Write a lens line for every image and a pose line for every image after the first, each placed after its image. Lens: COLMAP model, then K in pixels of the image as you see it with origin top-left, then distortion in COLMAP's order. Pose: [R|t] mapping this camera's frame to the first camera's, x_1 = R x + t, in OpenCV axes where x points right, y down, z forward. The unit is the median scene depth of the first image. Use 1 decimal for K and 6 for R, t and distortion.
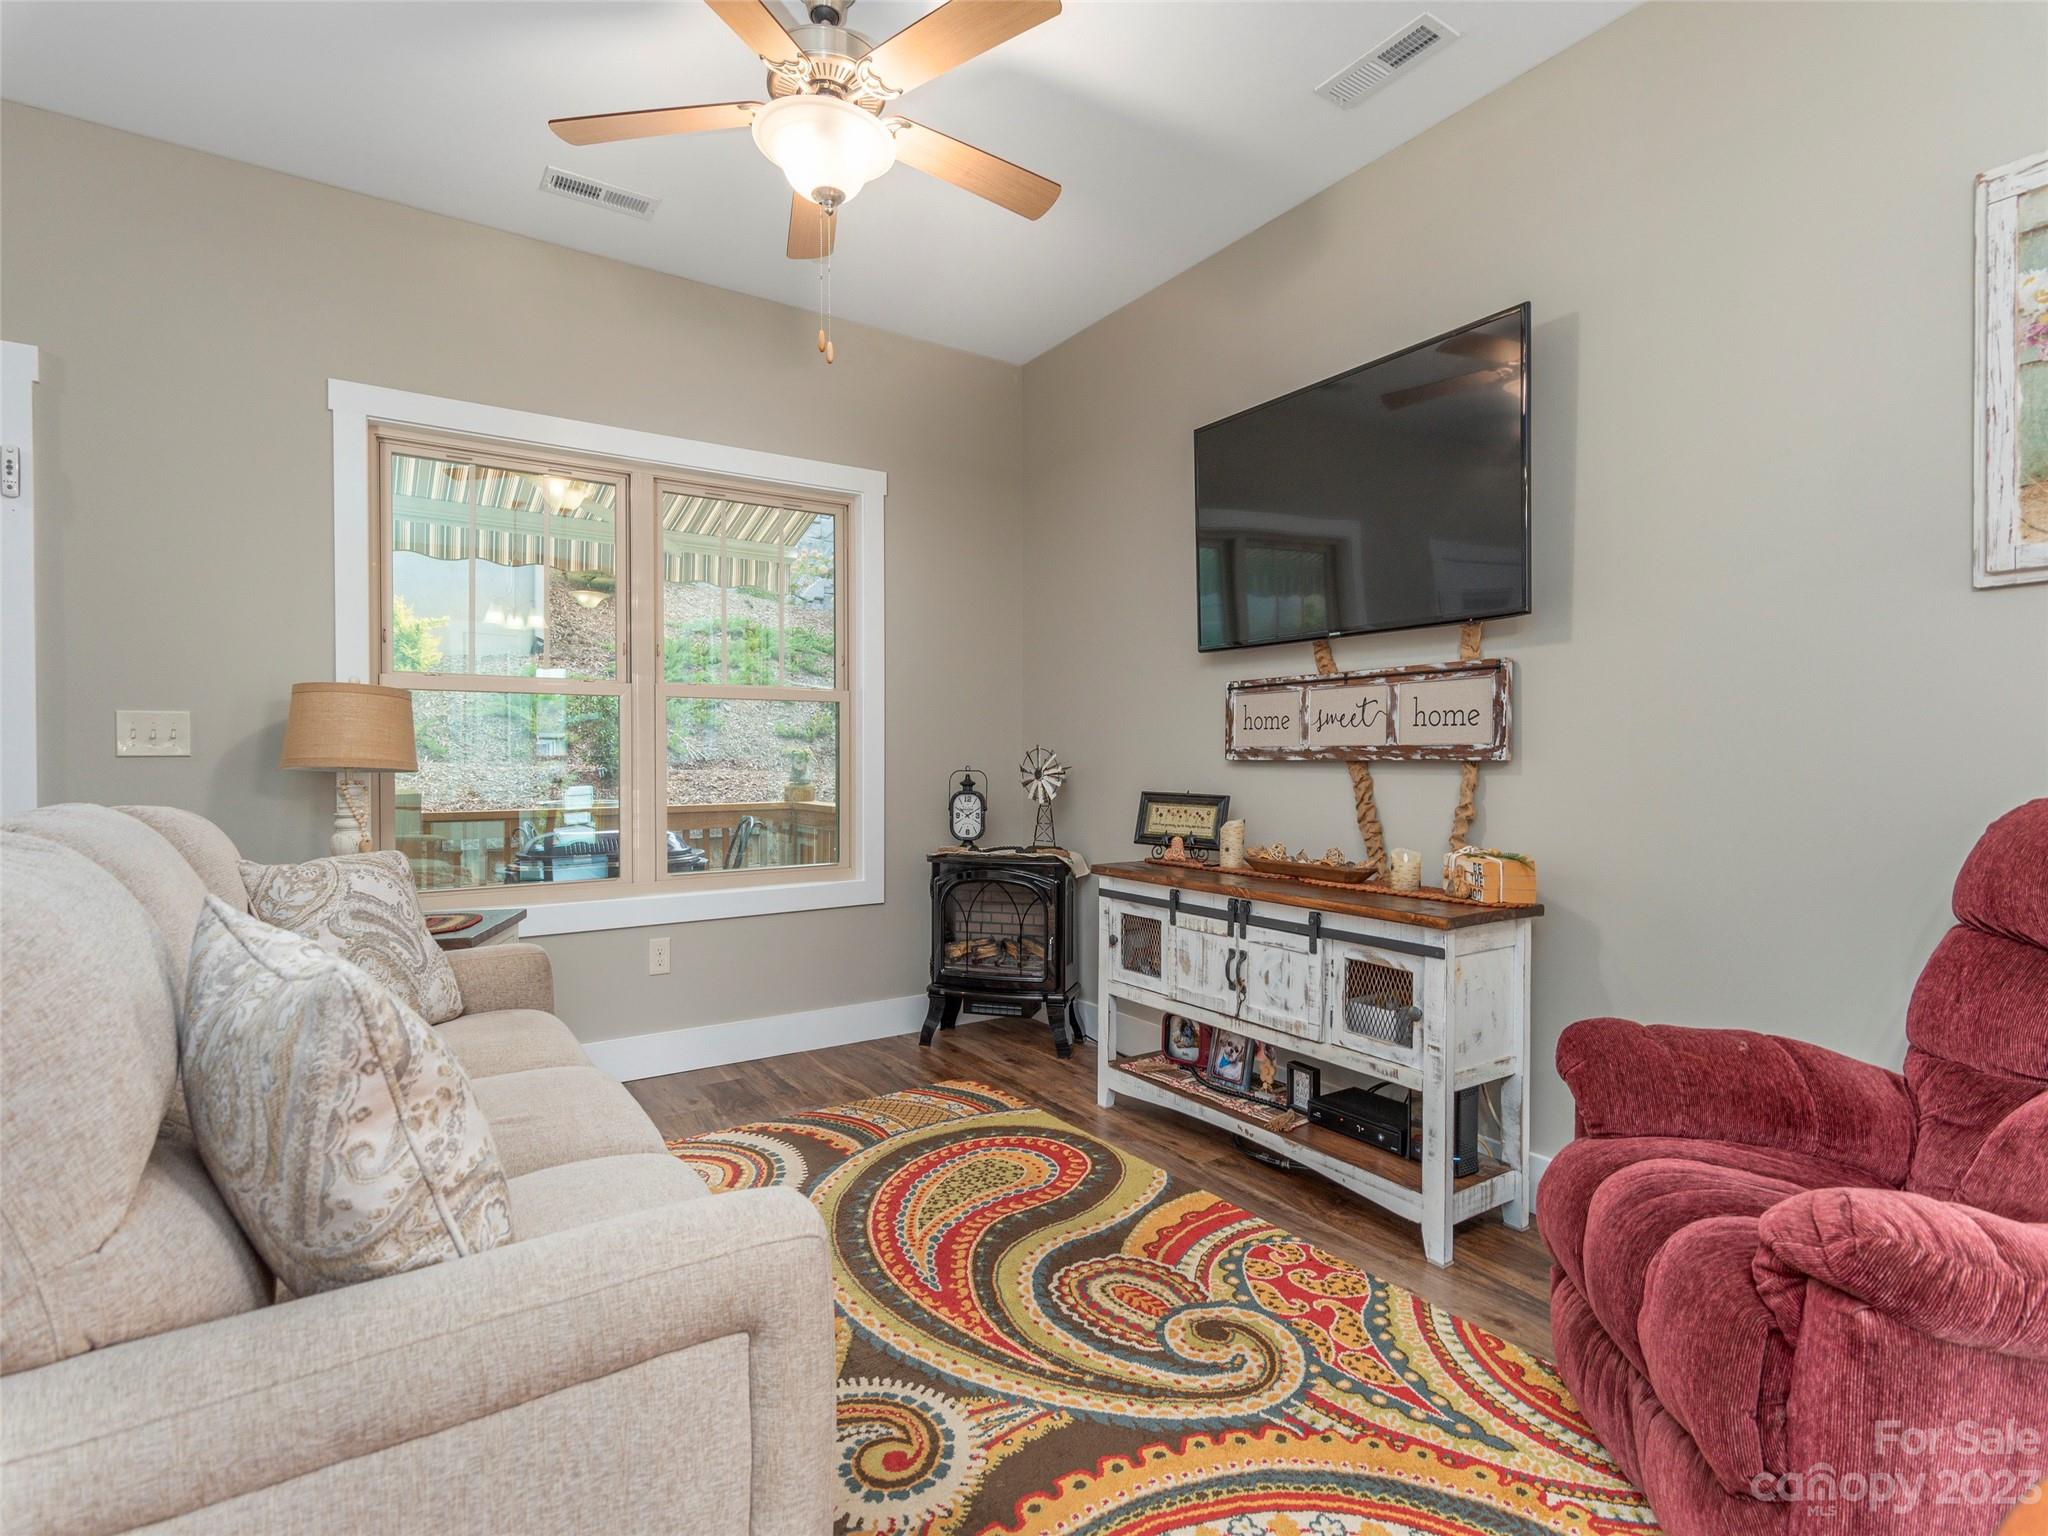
lens RADIAL K [[1006.6, 0, 1017.8], [0, 1006.6, 762.2], [0, 0, 1]] dist [0.010568, -0.001982]
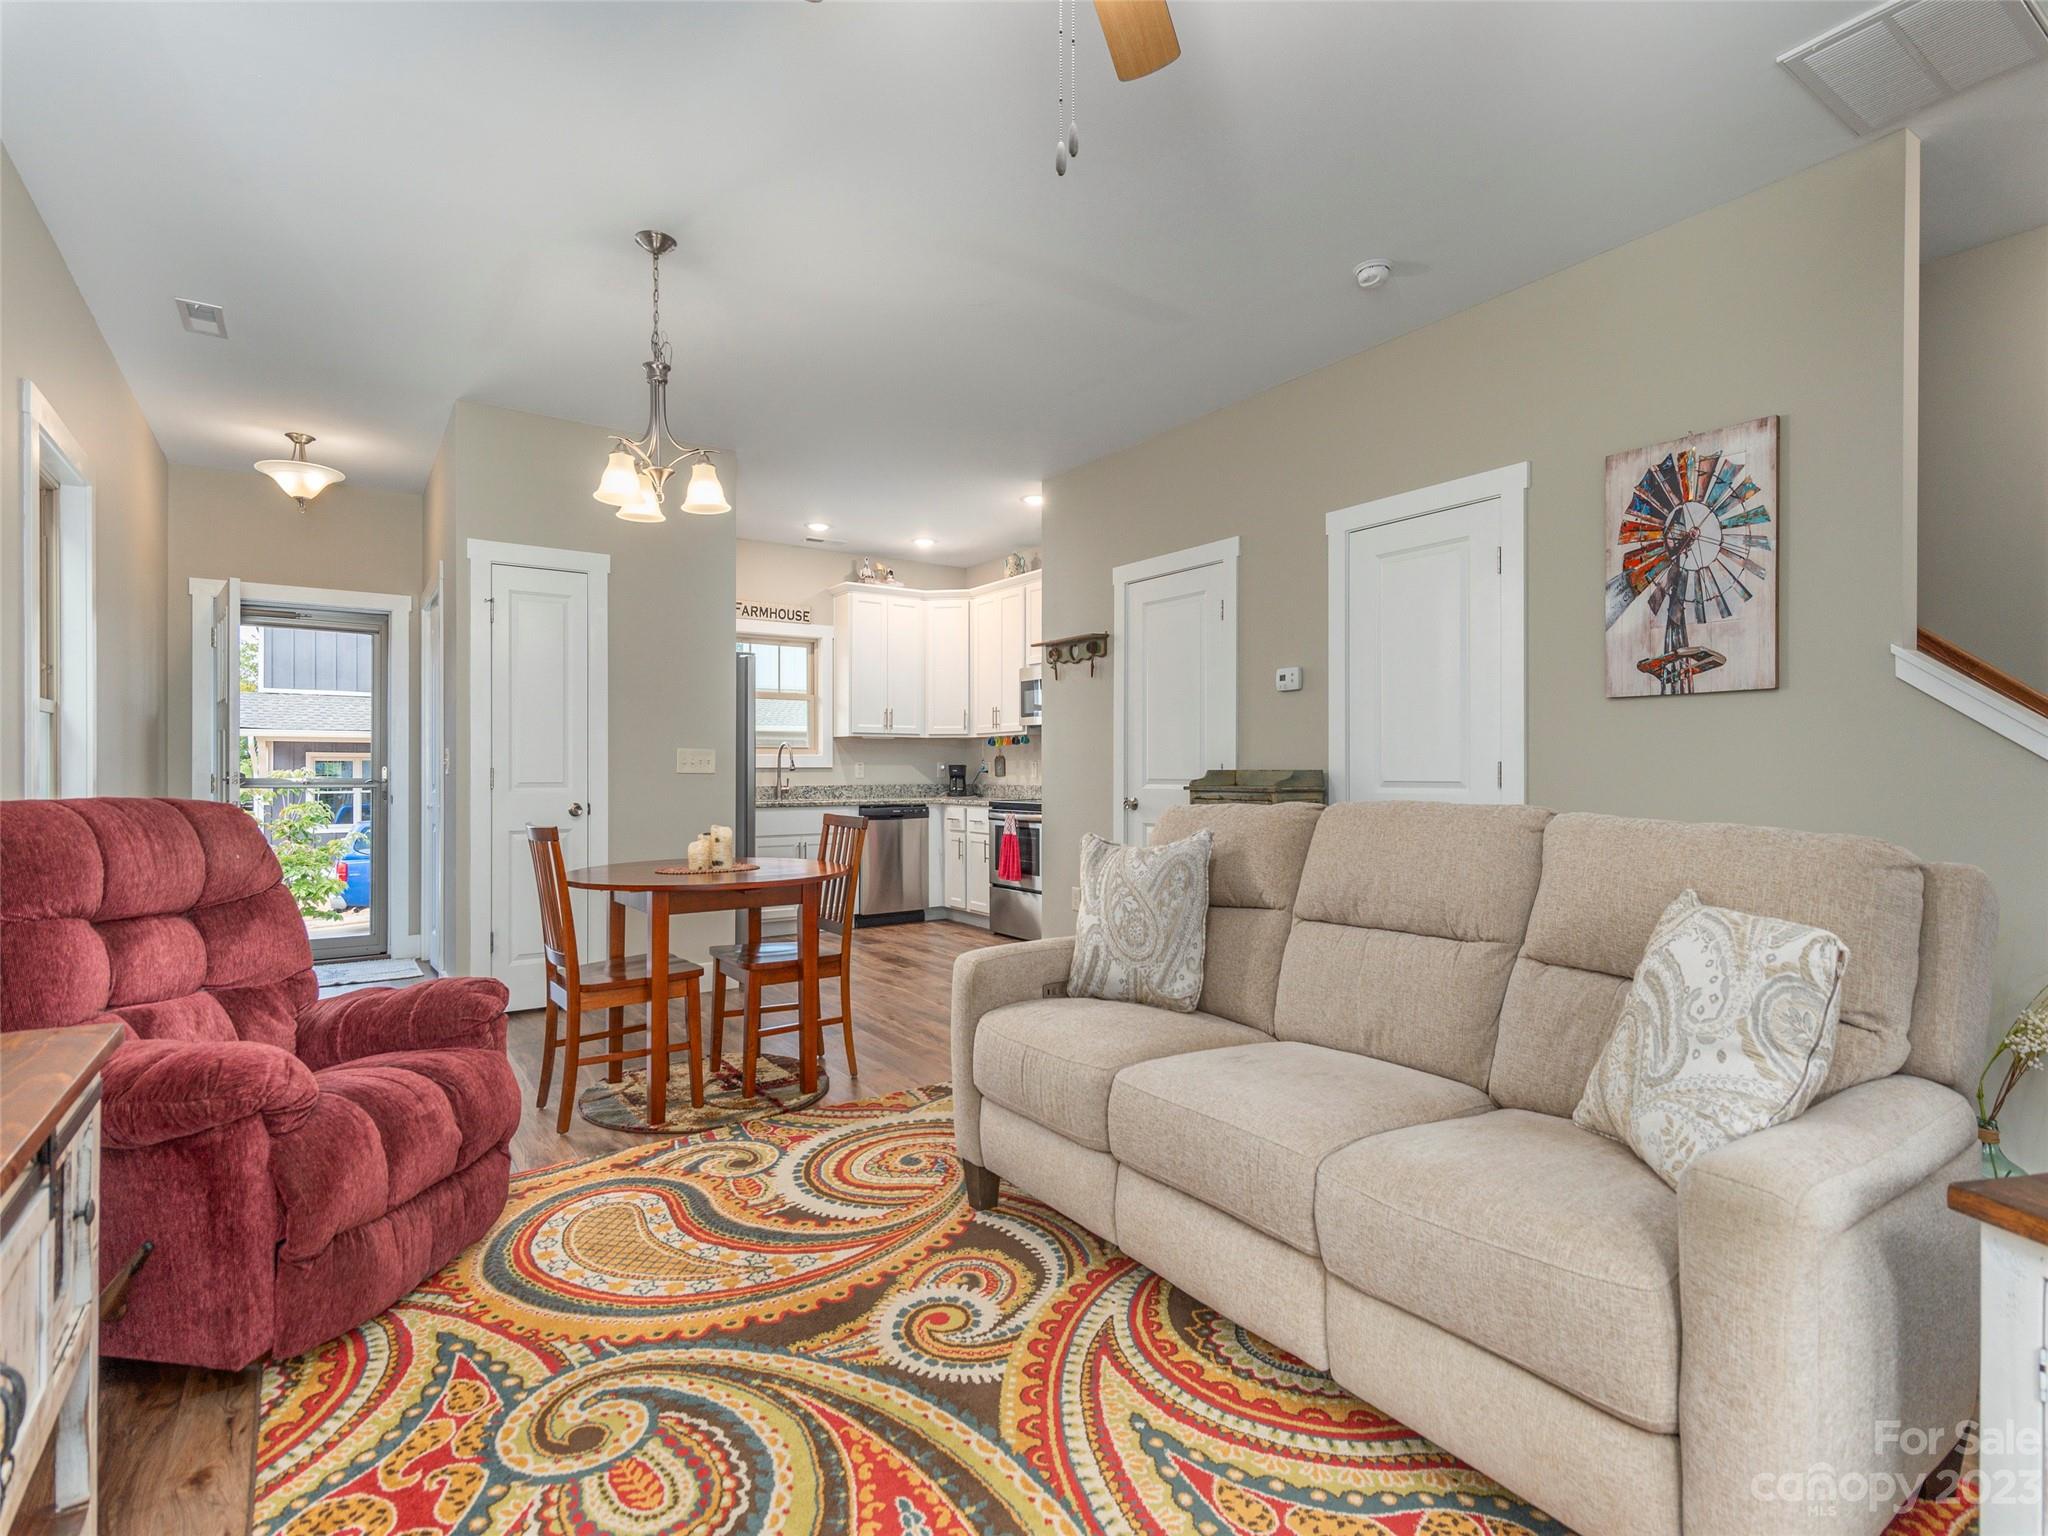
lens RADIAL K [[1006.6, 0, 1019.9], [0, 1006.6, 767.2], [0, 0, 1]] dist [0.010568, -0.001982]
pose [[-0.999847, 0.000513, -0.017469, -0.179197], [0.000465, 0.999996, 0.002767, -0.015336], [0.017471, 0.002759, -0.999844, 2.028972]]
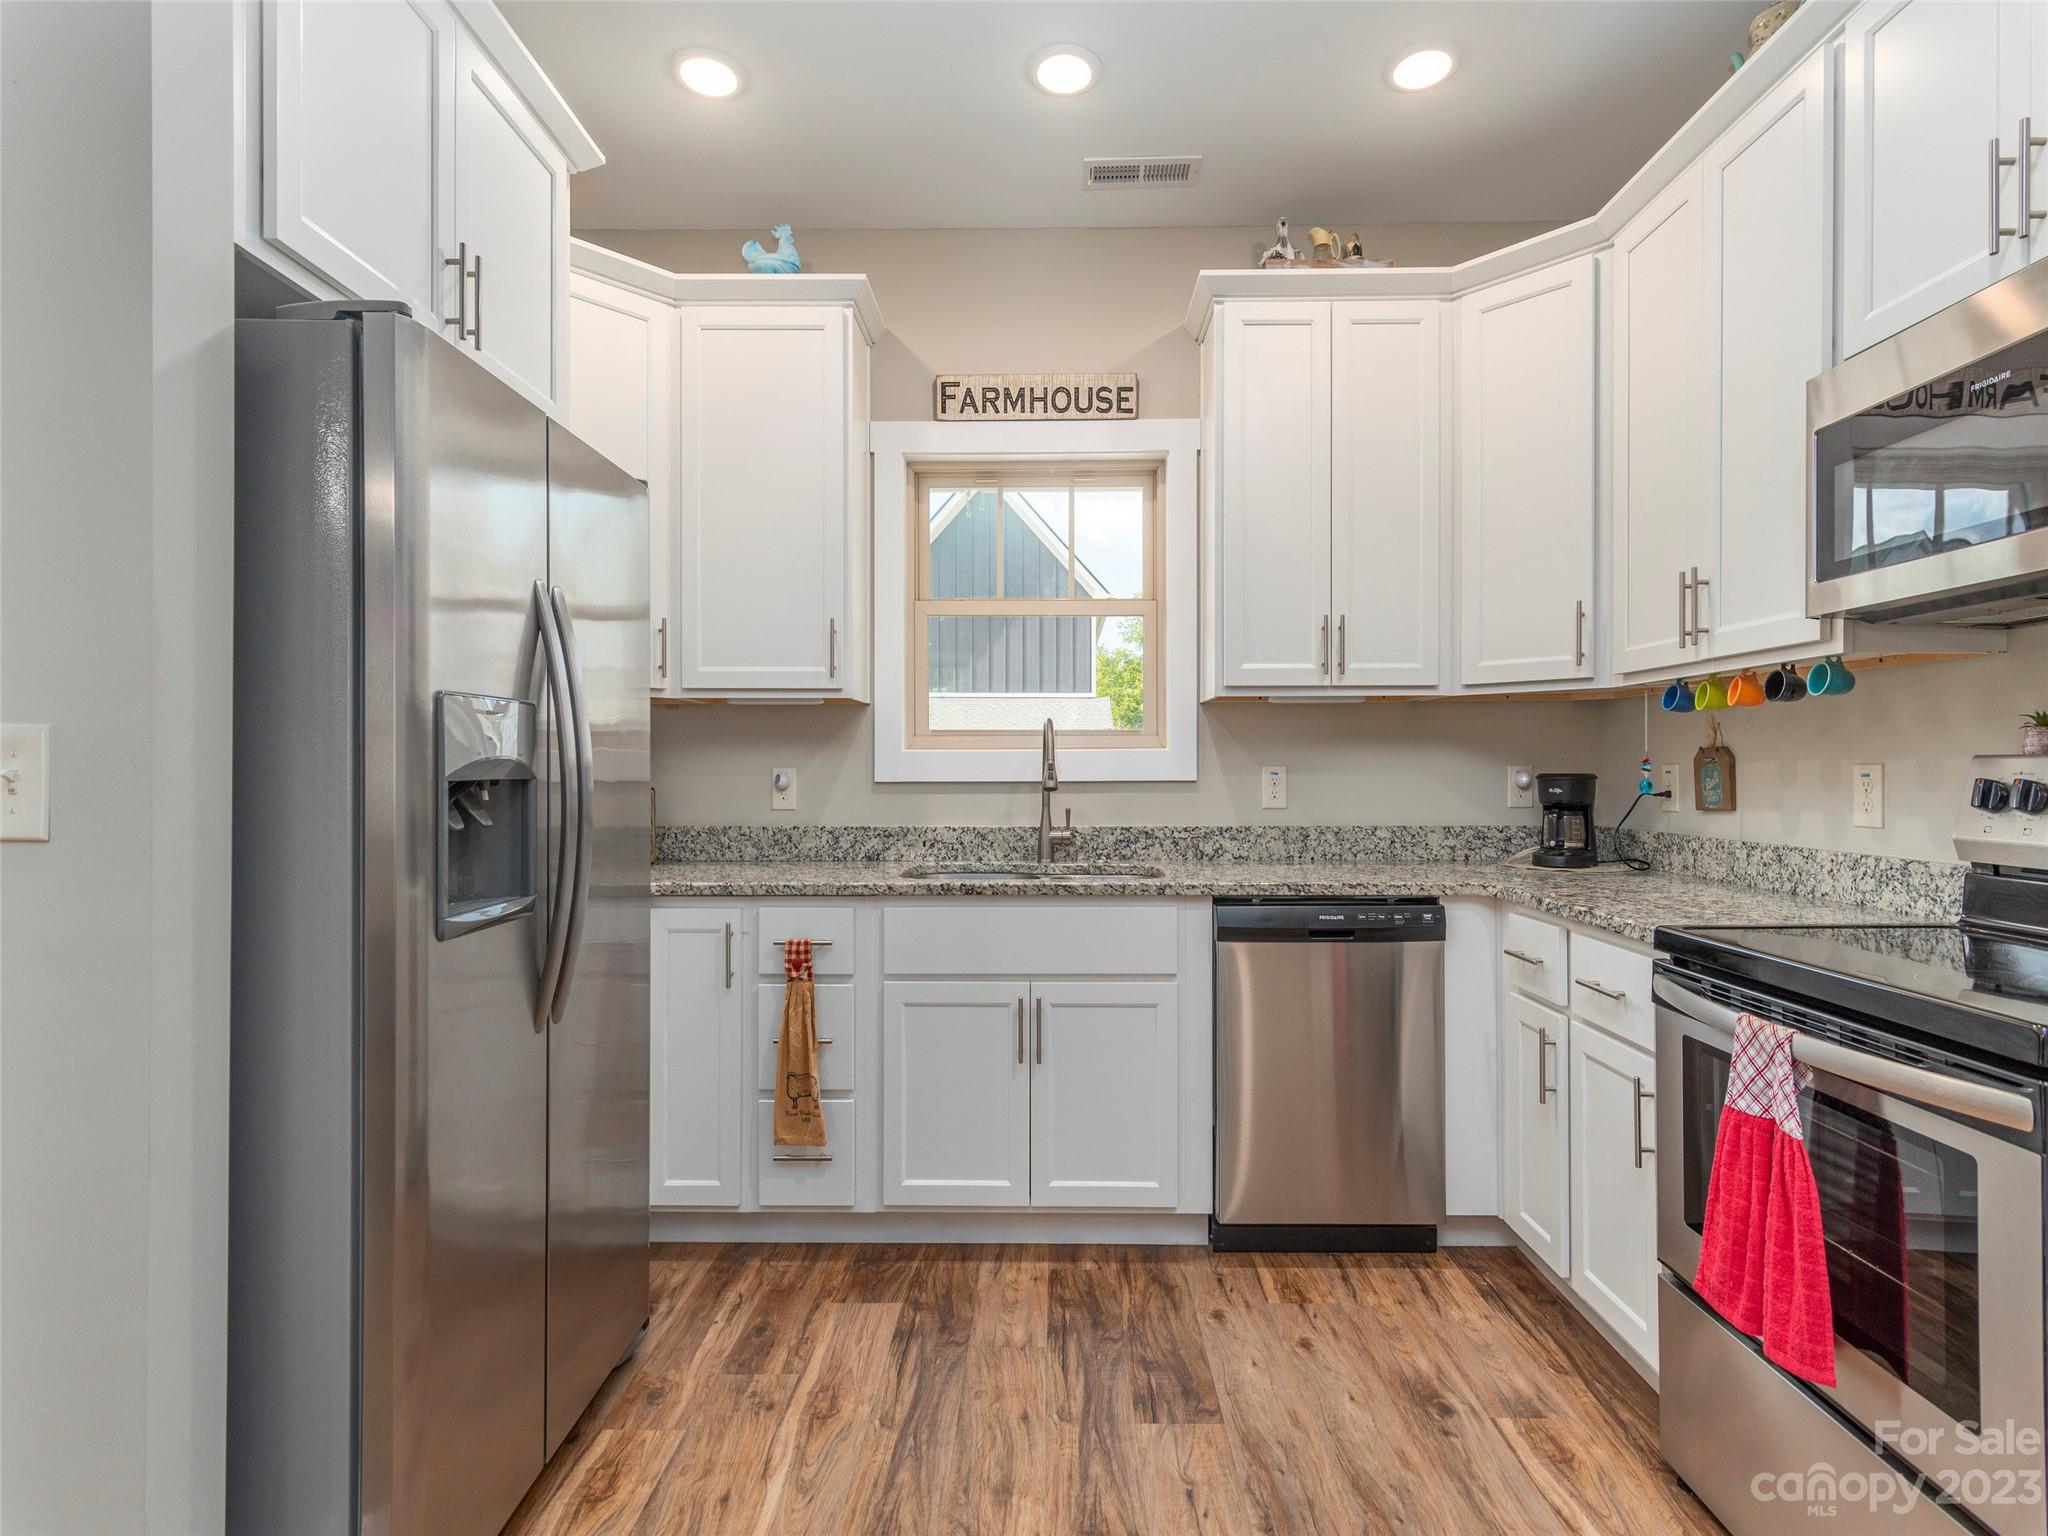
lens RADIAL K [[1006.6, 0, 1044.9], [0, 1006.6, 767.8], [0, 0, 1]] dist [0.010568, -0.001982]
pose [[-0.827477, 0.001127, 0.561499, -0.187359], [0.004638, 0.999978, 0.004828, -0.032816], [-0.561481, 0.006600, -0.827463, -0.709000]]
